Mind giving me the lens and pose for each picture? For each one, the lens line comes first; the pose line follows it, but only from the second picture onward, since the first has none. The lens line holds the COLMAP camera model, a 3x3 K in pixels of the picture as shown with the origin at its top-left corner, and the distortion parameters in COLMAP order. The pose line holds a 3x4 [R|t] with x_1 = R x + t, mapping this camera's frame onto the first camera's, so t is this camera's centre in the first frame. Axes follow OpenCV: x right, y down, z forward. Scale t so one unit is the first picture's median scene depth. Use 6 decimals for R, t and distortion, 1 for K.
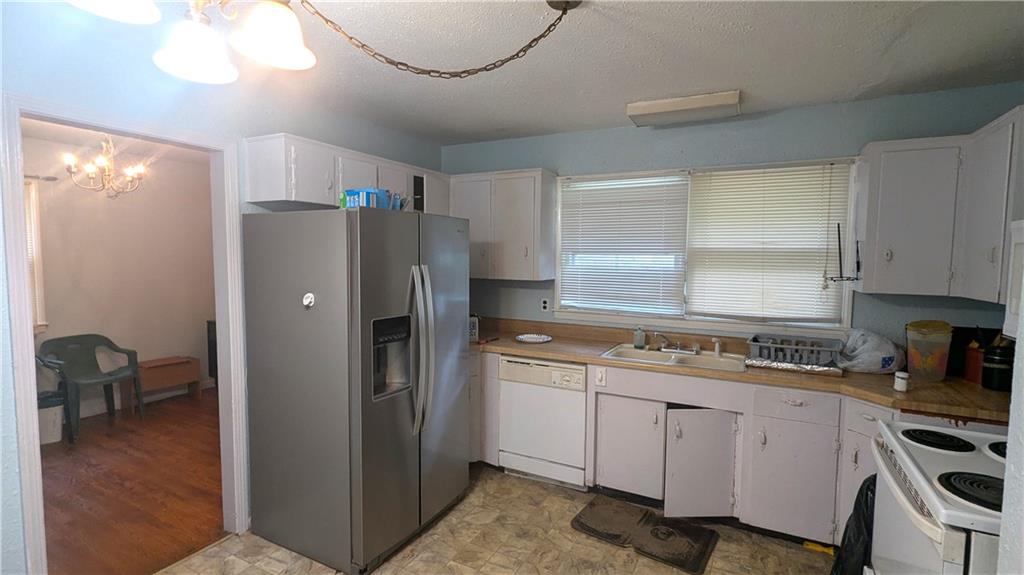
lens RADIAL K [[486.1, 0, 513.5], [0, 486.1, 288.0], [0, 0, 1]] dist [-0.002568, 0.001232]
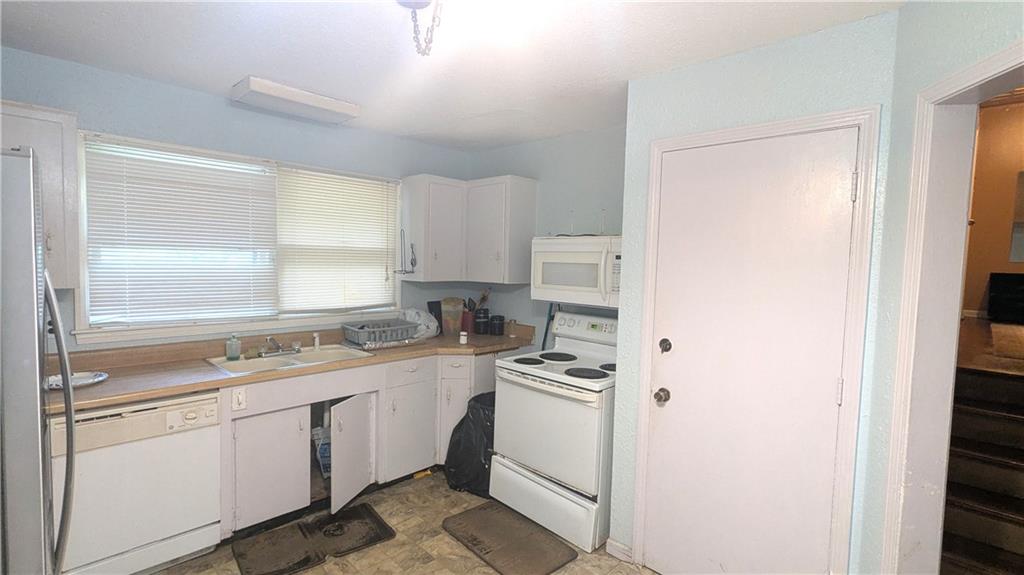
lens RADIAL K [[486.1, 0, 521.2], [0, 486.1, 287.6], [0, 0, 1]] dist [-0.002568, 0.001232]
pose [[0.272360, -0.060468, 0.960294, -0.476701], [0.044111, 0.997759, 0.050317, -0.026976], [-0.961184, 0.028656, 0.274417, 0.309996]]
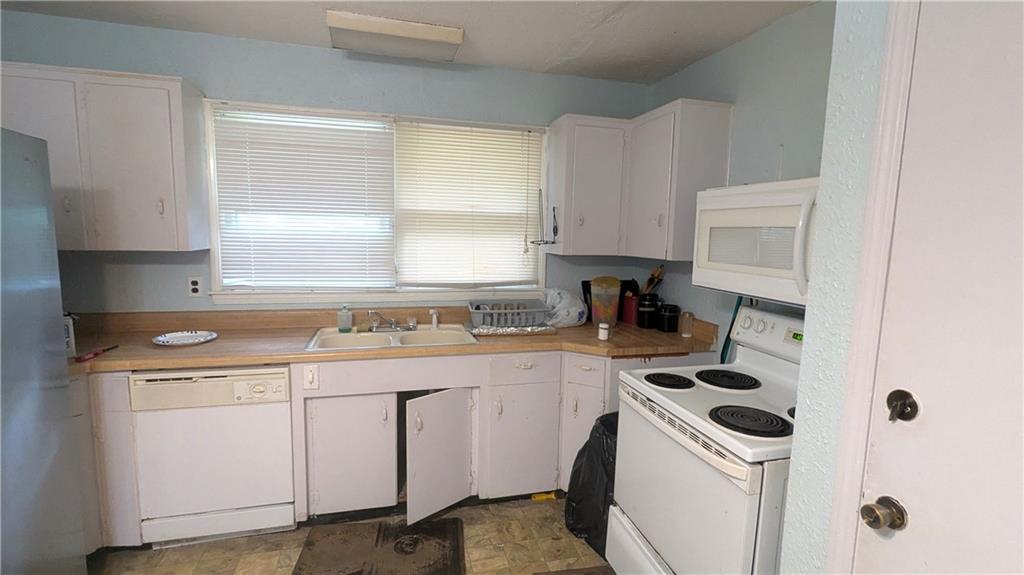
lens RADIAL K [[486.1, 0, 517.2], [0, 486.1, 288.1], [0, 0, 1]] dist [-0.002568, 0.001232]
pose [[0.730549, -0.074522, 0.678781, -0.088255], [0.030960, 0.996620, 0.076096, -0.001687], [-0.682158, -0.034577, 0.730387, 0.240947]]
